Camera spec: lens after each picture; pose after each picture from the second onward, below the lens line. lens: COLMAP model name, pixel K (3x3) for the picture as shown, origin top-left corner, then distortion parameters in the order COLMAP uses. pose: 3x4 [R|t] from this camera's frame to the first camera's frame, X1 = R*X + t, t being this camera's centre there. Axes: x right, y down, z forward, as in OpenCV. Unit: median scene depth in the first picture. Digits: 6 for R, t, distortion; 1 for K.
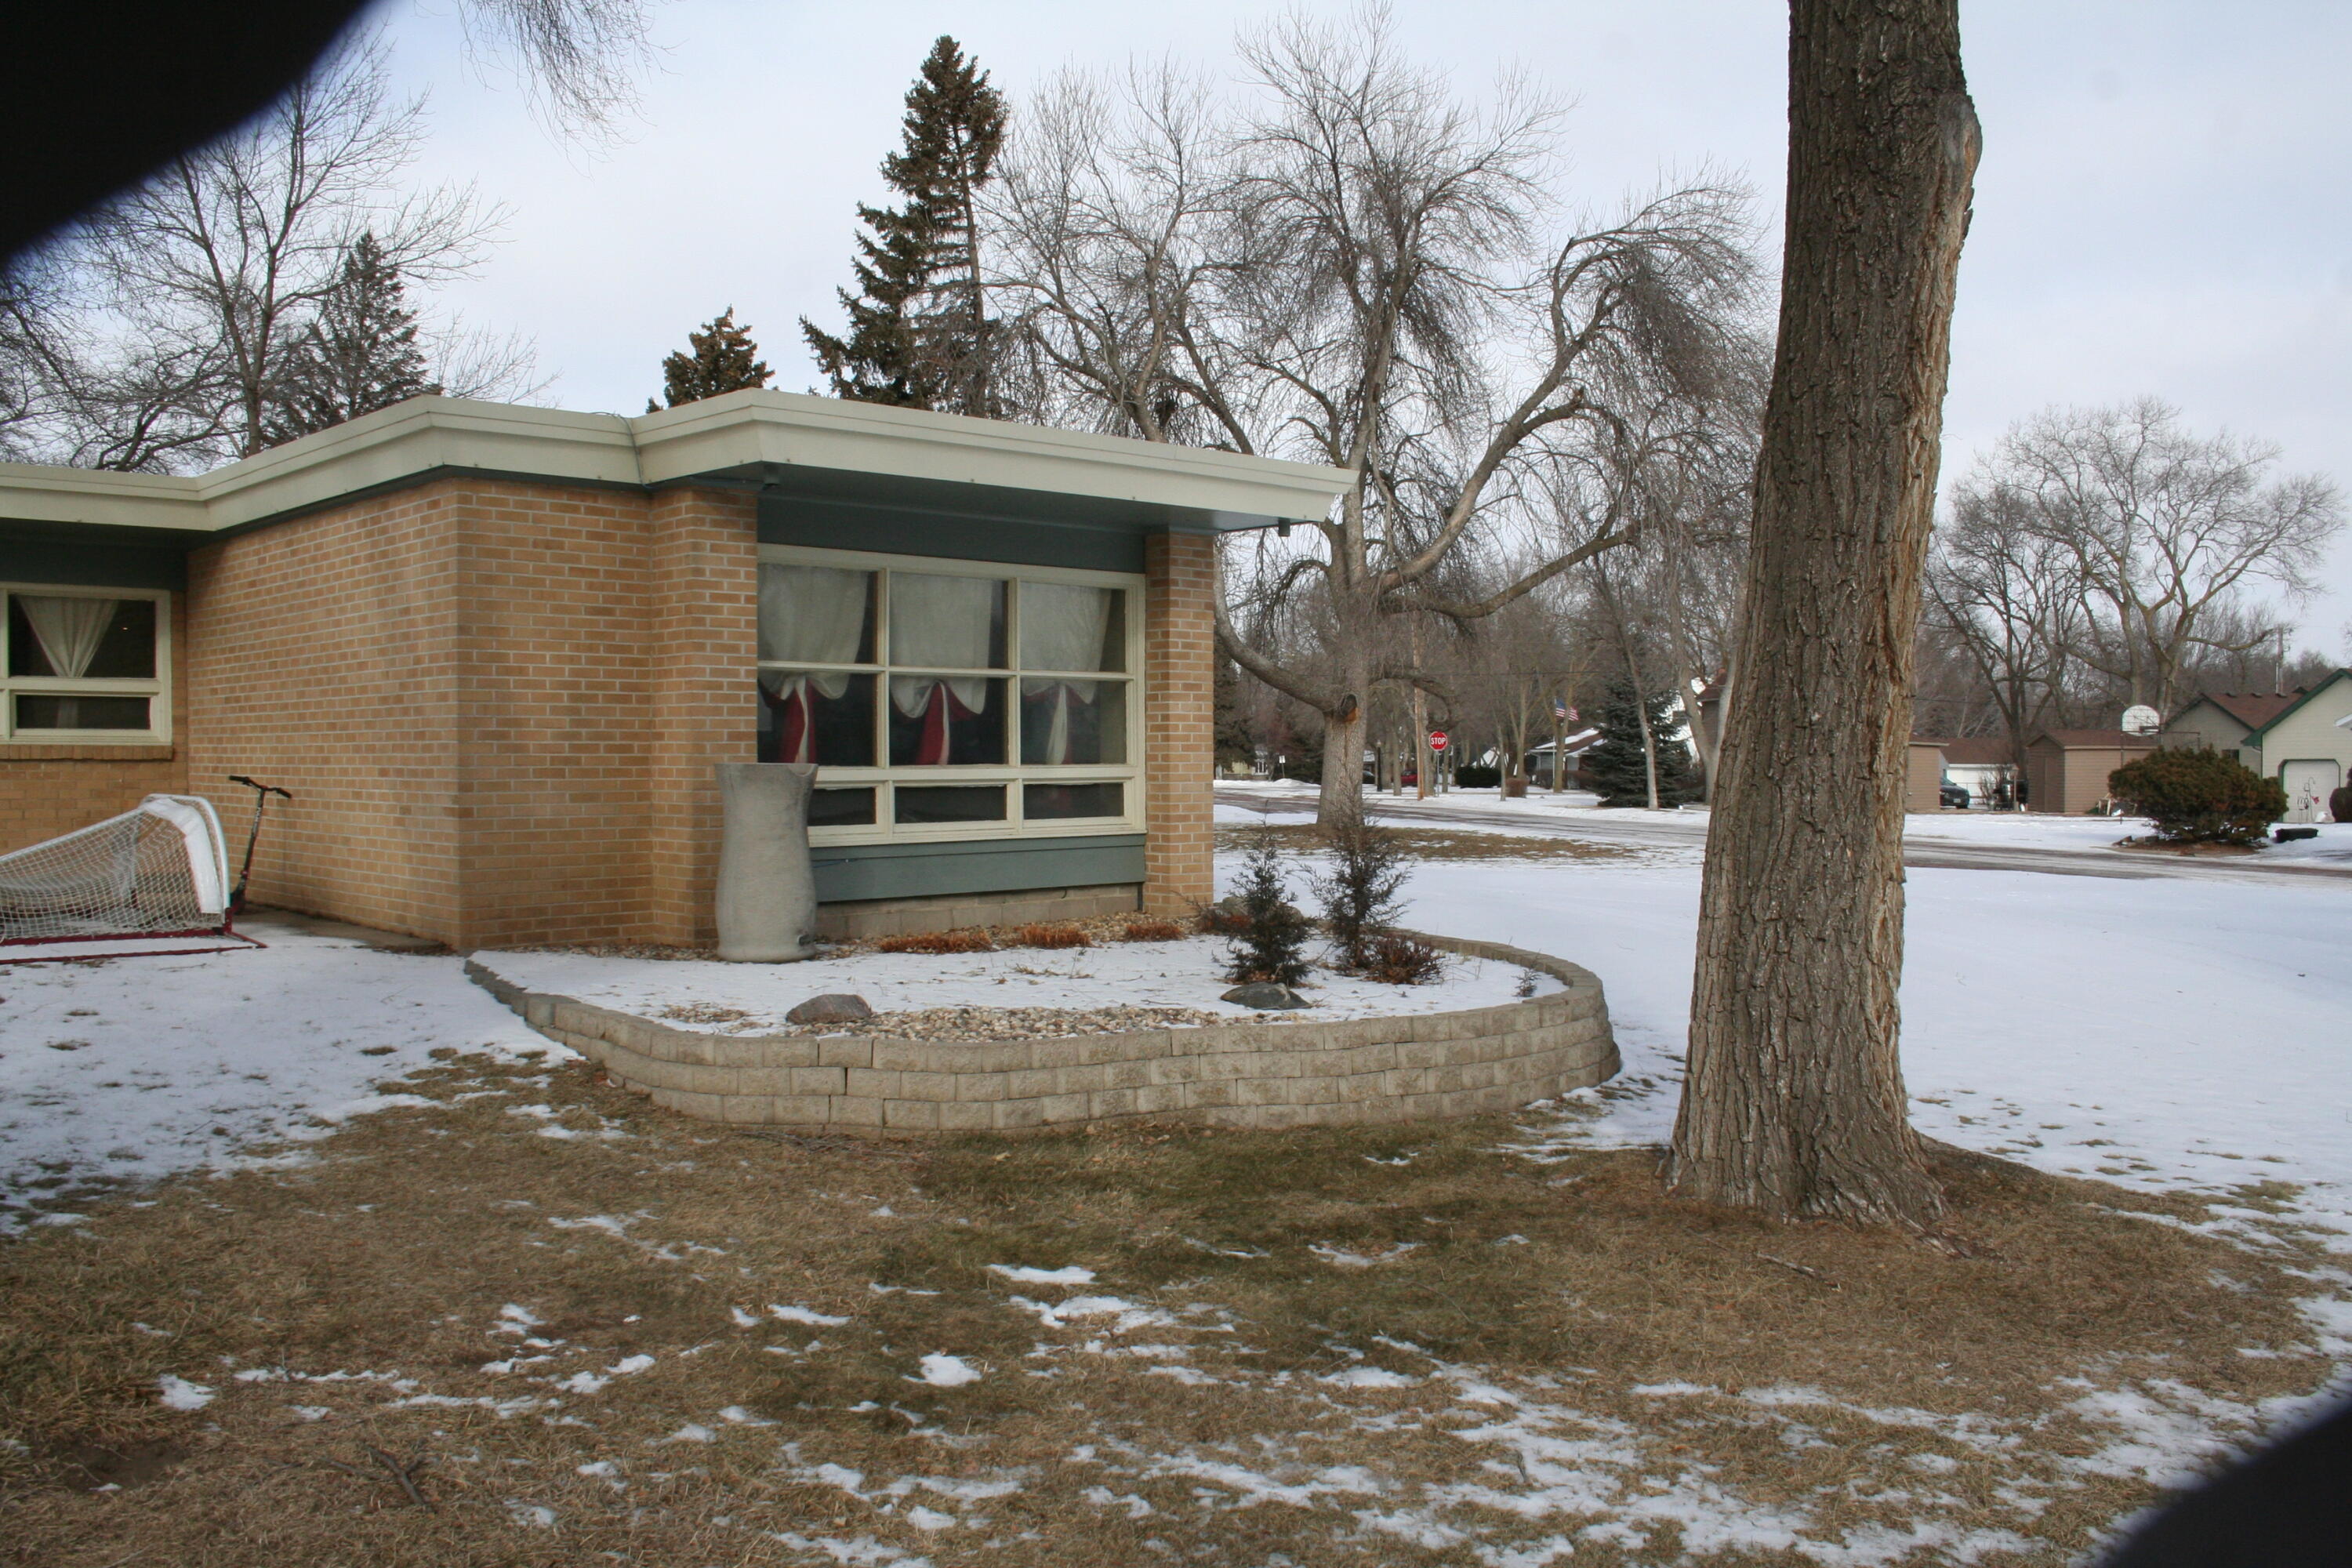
lens RADIAL K [[2034.3, 0, 1176.0], [0, 2034.3, 784.0], [0, 0, 1]] dist [-0.116991, -0.000976]
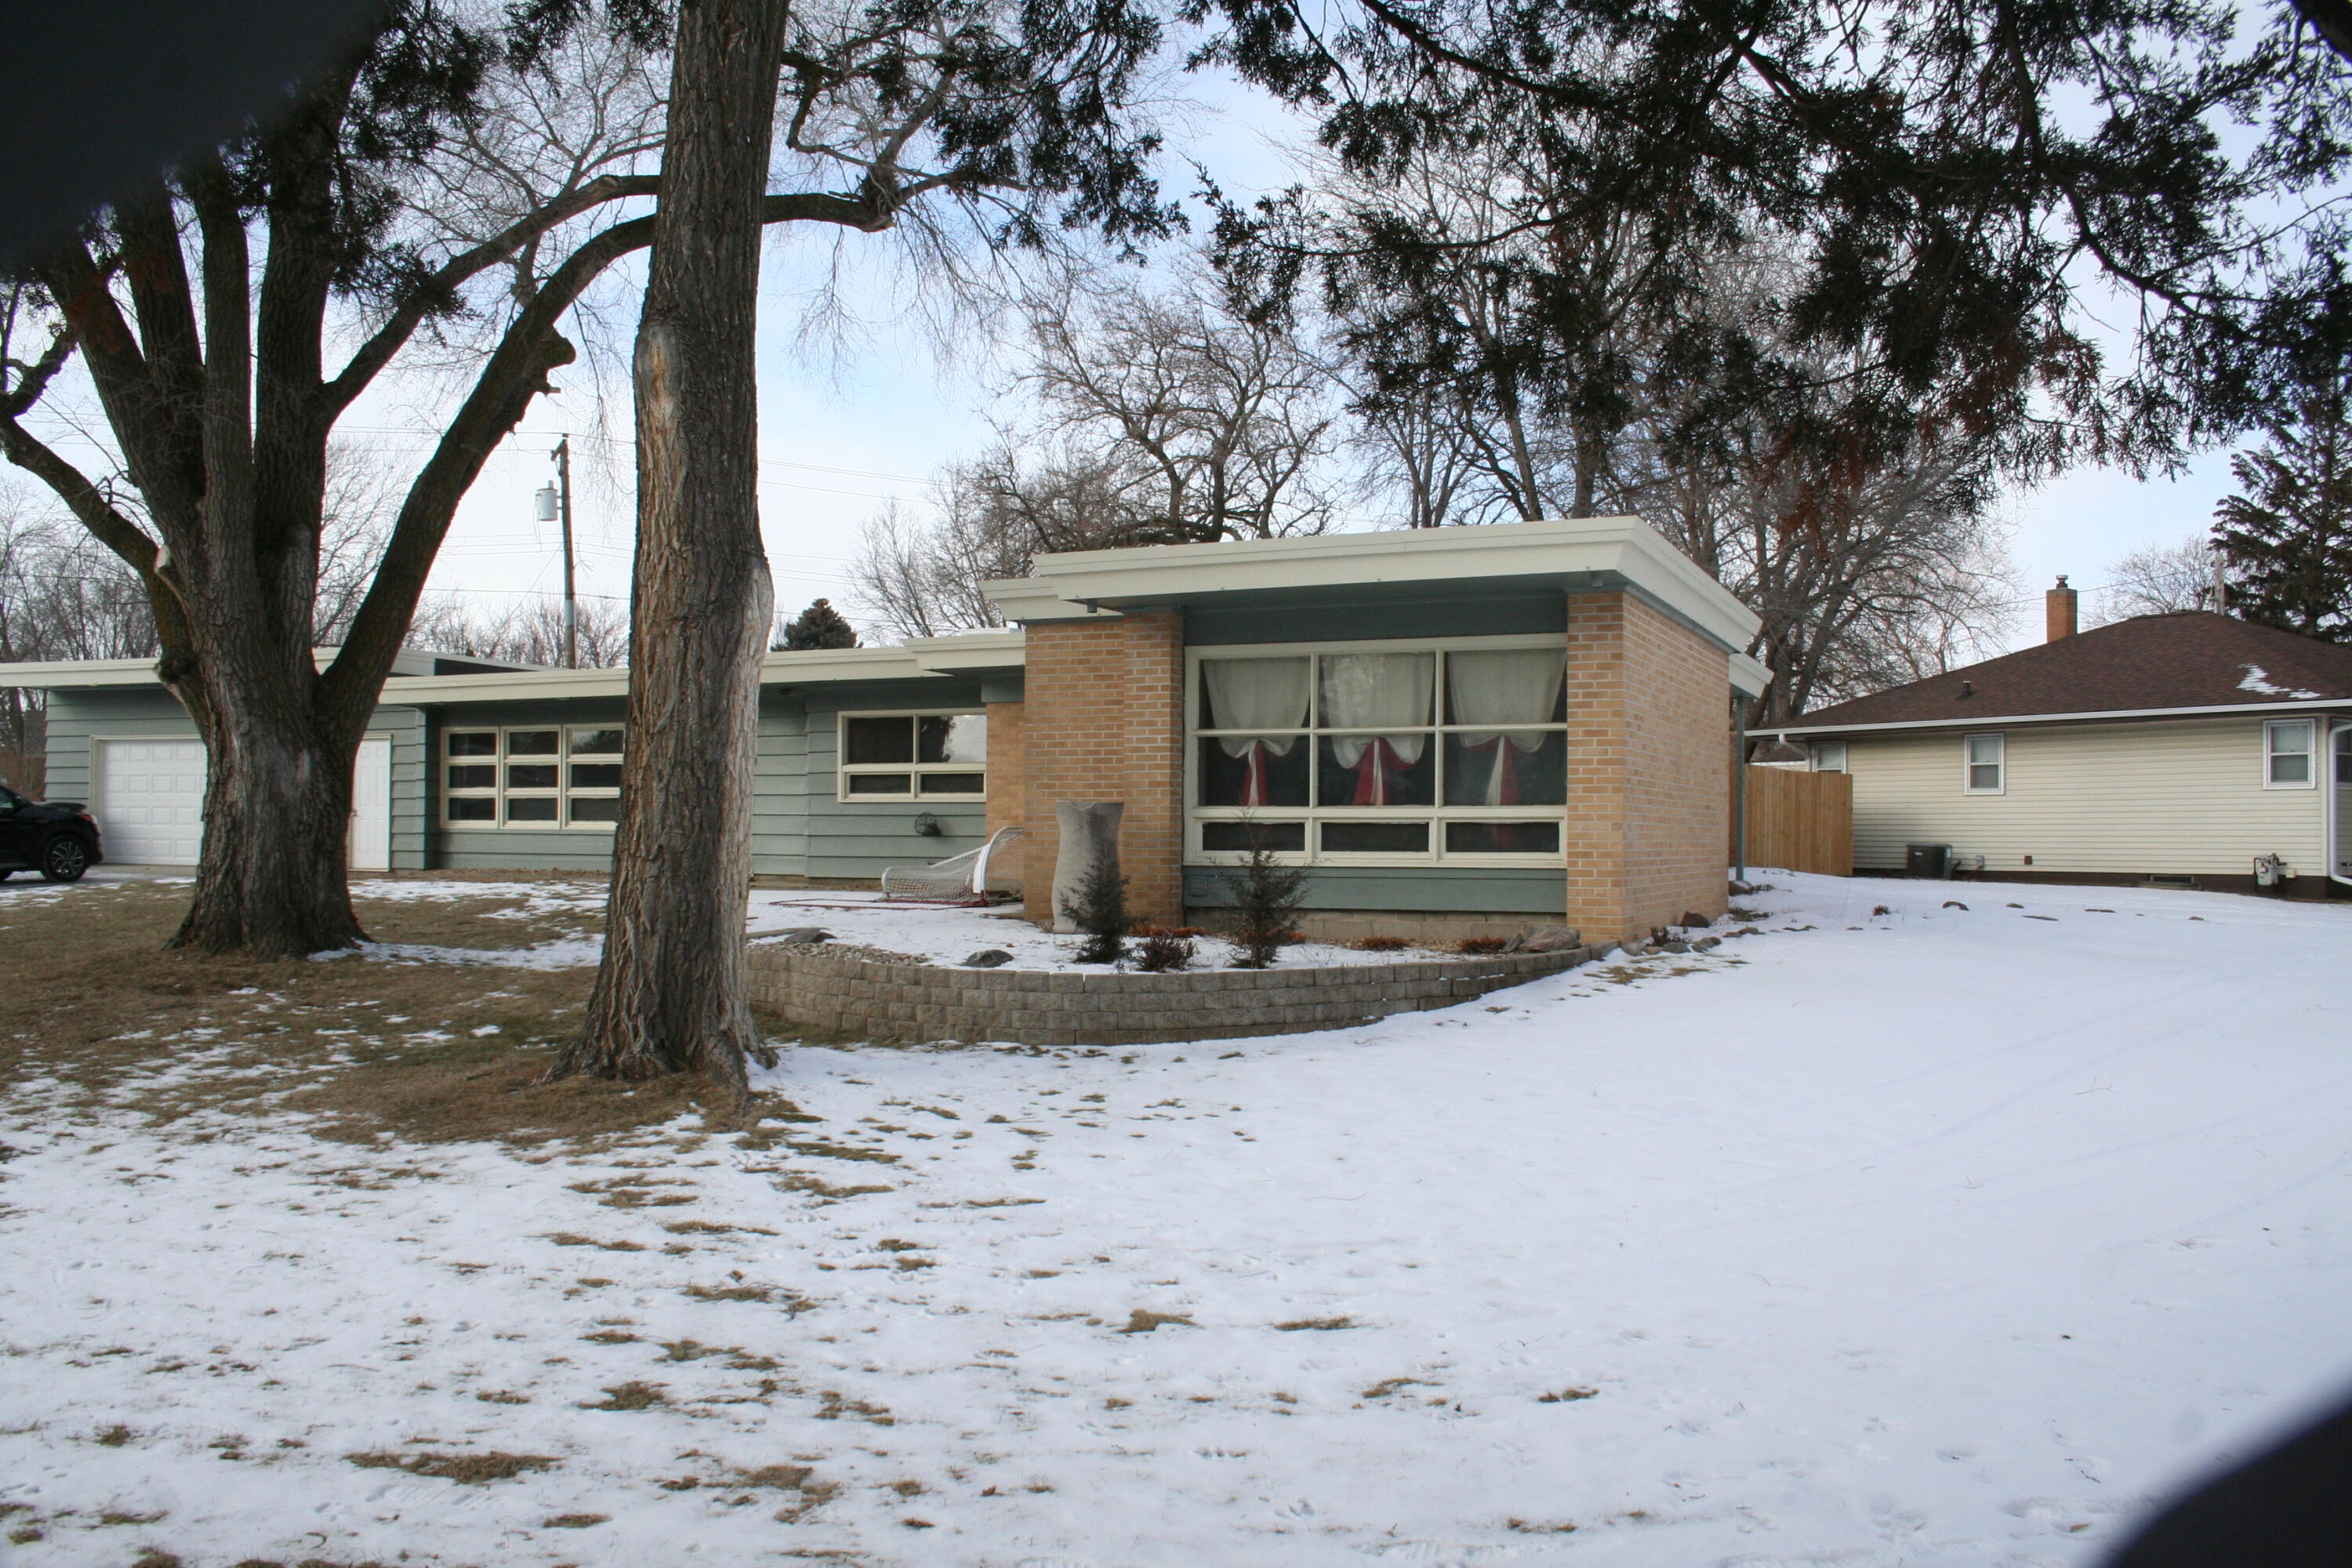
lens RADIAL K [[1960.3, 0, 1172.2], [0, 1960.3, 820.2], [0, 0, 1]] dist [-0.105590, 0.001936]
pose [[0.367582, -0.000860, -0.929991, 0.810974], [-0.015703, 0.999851, -0.007132, 0.008414], [0.929858, 0.017225, 0.367514, 0.380357]]
